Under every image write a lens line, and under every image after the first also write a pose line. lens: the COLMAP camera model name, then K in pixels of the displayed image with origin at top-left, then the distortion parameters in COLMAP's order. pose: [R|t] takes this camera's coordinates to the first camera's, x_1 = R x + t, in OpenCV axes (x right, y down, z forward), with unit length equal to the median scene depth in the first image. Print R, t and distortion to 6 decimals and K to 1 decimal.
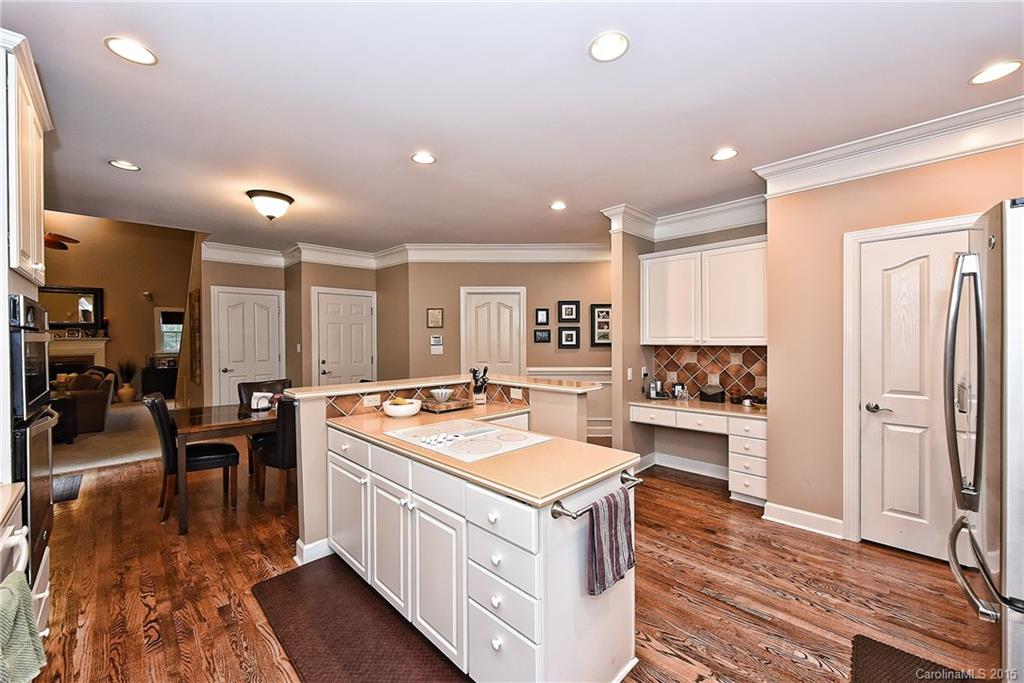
lens RADIAL K [[401.2, 0, 515.5], [0, 401.2, 340.6], [0, 0, 1]] dist [-0.001077, -0.000771]
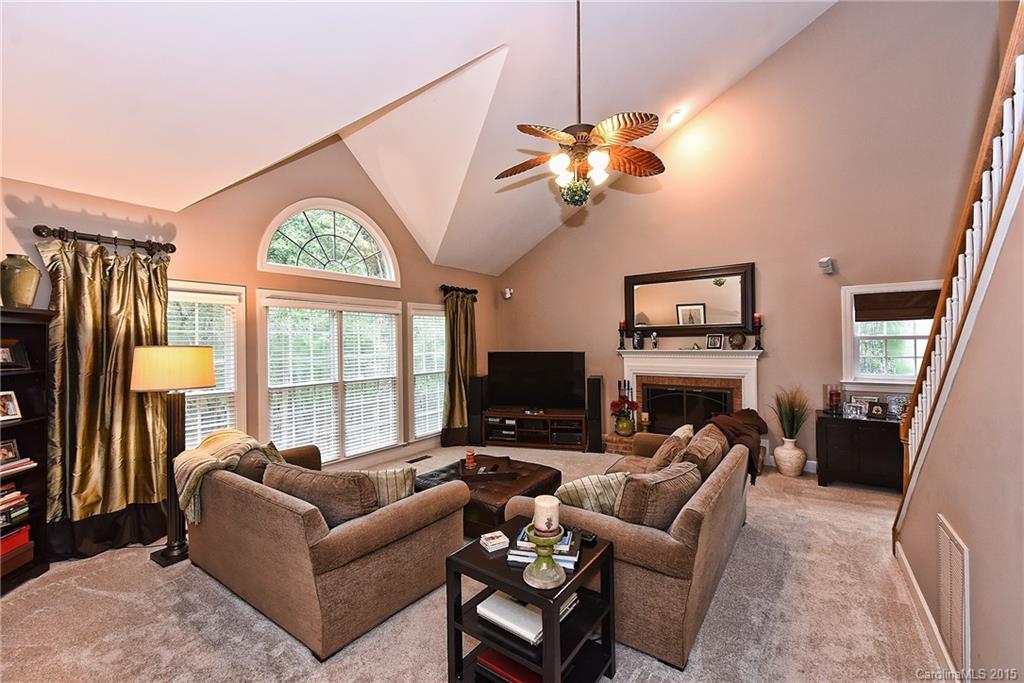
lens RADIAL K [[409.3, 0, 517.9], [0, 409.3, 341.1], [0, 0, 1]] dist [0.001130, -0.000307]
pose [[0.170120, 0.005078, -0.985410, -0.771737], [0.003172, 0.999979, 0.005700, -0.035222], [0.985418, -0.004096, 0.170100, 0.855635]]
